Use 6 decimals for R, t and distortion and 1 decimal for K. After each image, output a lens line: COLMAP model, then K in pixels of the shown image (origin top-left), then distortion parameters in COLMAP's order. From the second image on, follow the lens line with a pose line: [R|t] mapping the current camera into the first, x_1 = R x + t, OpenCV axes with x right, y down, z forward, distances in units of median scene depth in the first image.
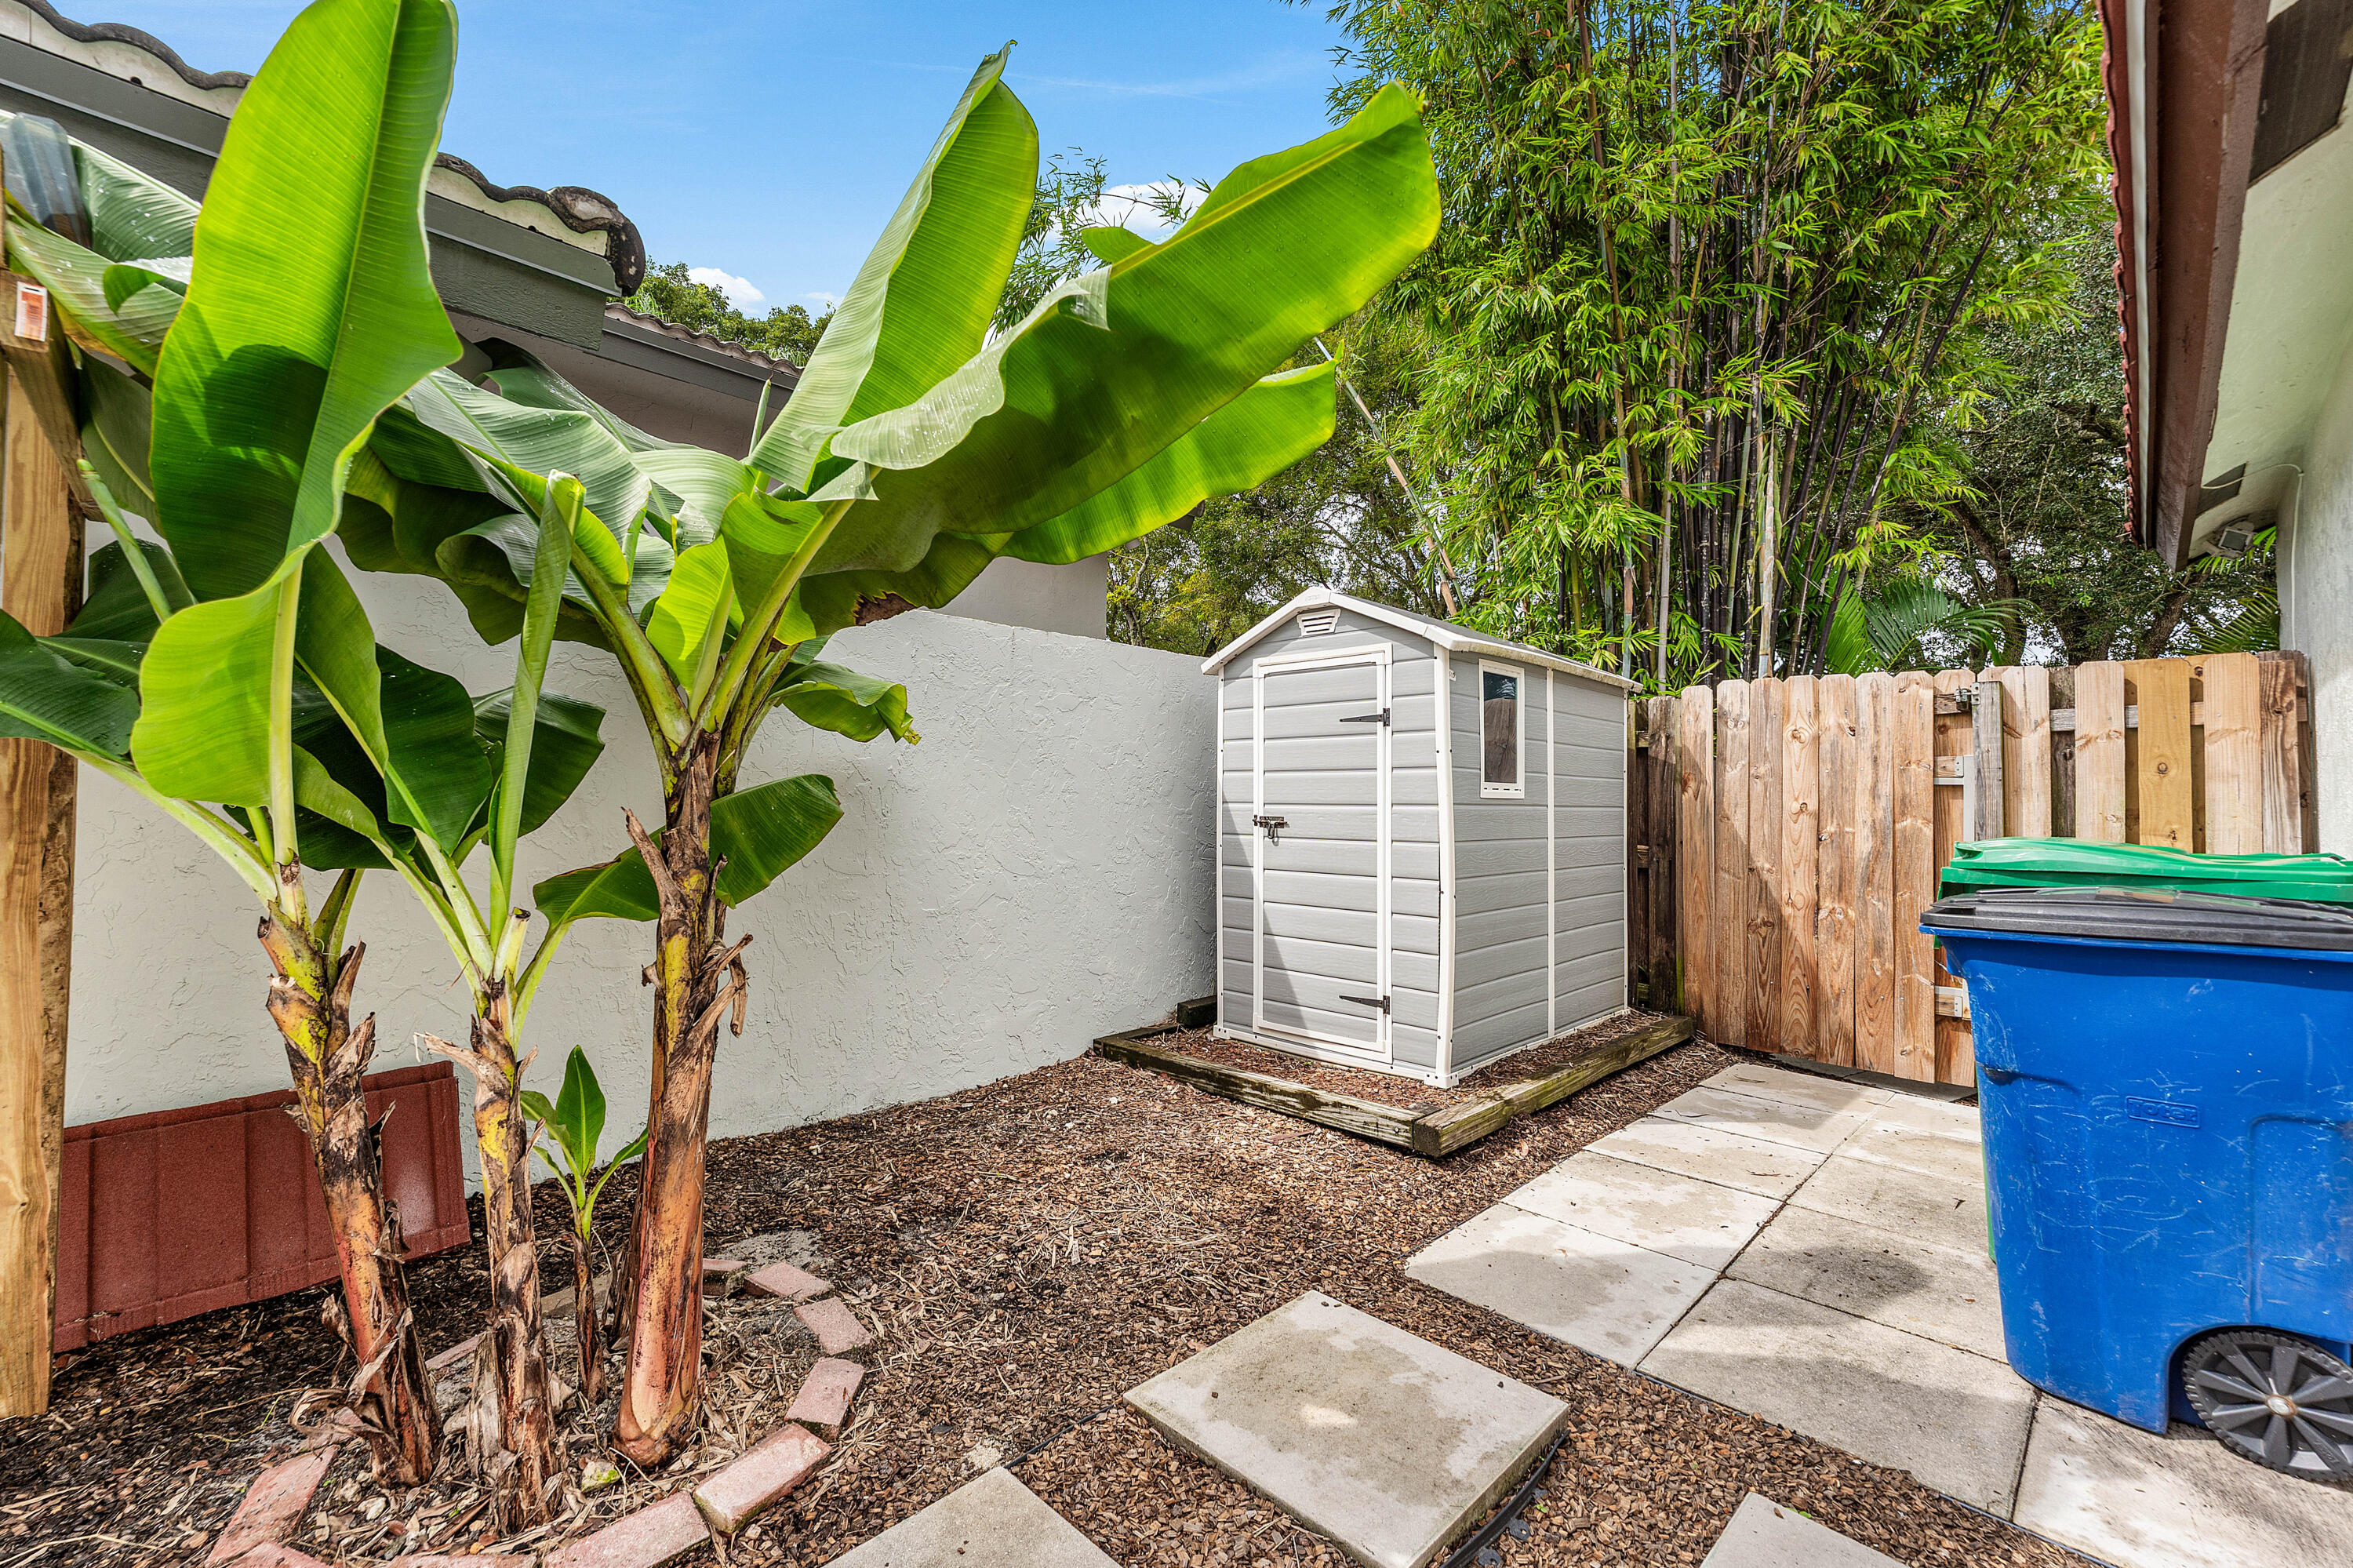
lens RADIAL K [[980.1, 0, 1132.8], [0, 980.1, 780.3], [0, 0, 1]] dist [-0.001068, 0.000000]
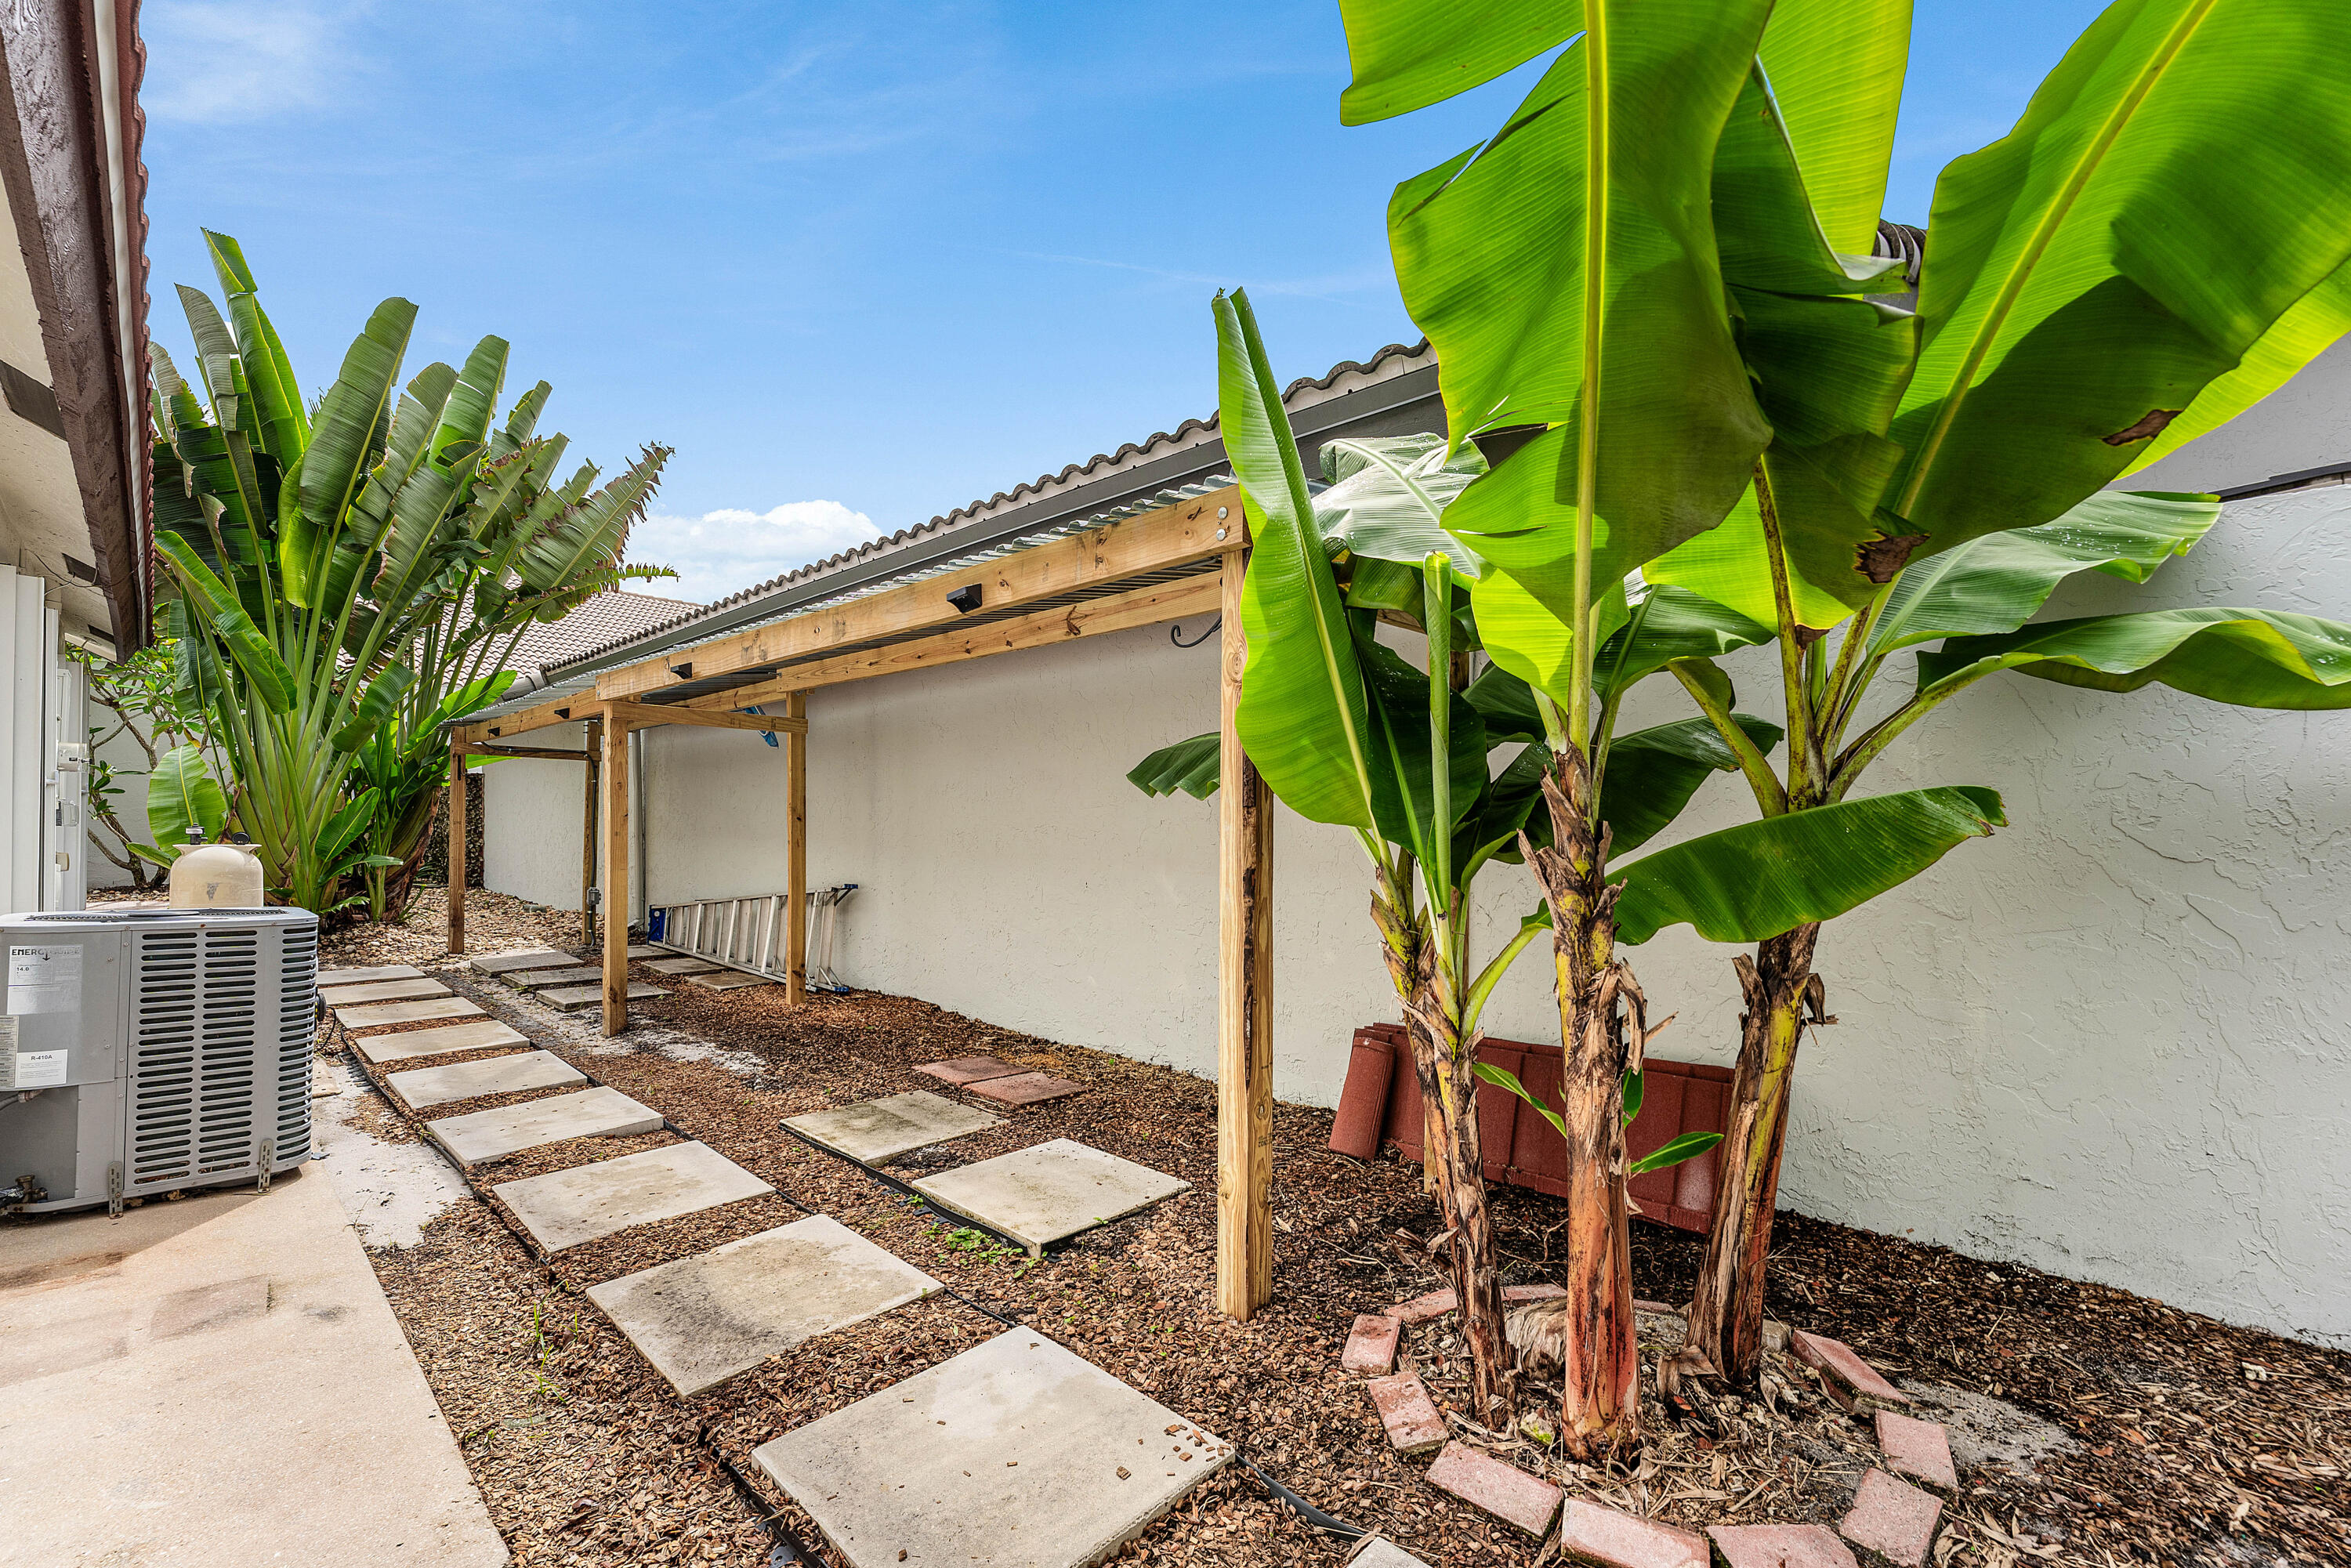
lens RADIAL K [[959.3, 0, 1176.8], [0, 959.3, 832.3], [0, 0, 1]] dist [-0.002126, -0.000141]
pose [[0.055965, 0.001198, -0.998432, 0.498761], [0.019260, 0.999812, 0.002279, 0.020998], [0.998247, -0.019358, 0.055931, 0.523652]]
